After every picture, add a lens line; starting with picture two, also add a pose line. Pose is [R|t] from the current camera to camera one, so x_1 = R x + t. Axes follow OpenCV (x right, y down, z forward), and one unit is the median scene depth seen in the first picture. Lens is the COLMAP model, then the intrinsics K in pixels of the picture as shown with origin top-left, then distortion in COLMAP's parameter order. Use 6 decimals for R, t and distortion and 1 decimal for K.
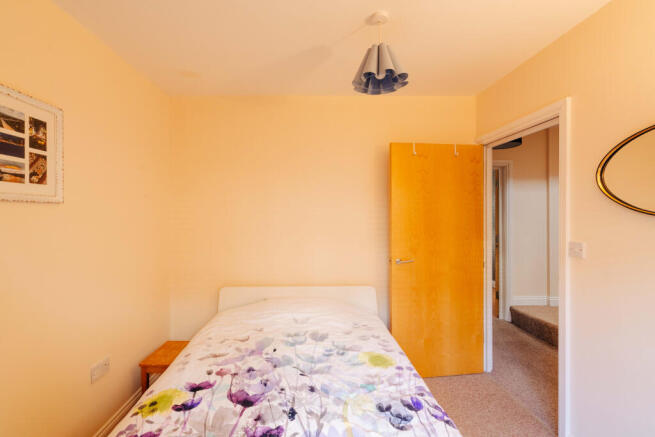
lens RADIAL K [[301.8, 0, 322.1], [0, 301.8, 207.4], [0, 0, 1]] dist [0.000498, 0.013230]
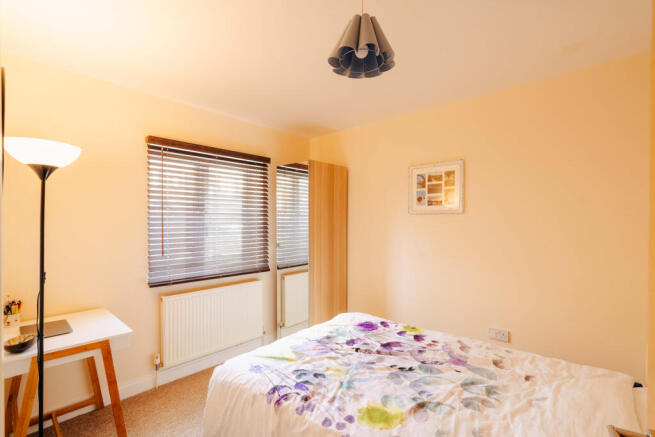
lens RADIAL K [[301.8, 0, 322.1], [0, 301.8, 207.4], [0, 0, 1]] dist [0.000498, 0.013230]
pose [[-0.691906, -0.025981, -0.721520, 0.993583], [0.013950, 0.998685, -0.049339, 0.026686], [0.721853, -0.044203, -0.690634, 1.698264]]
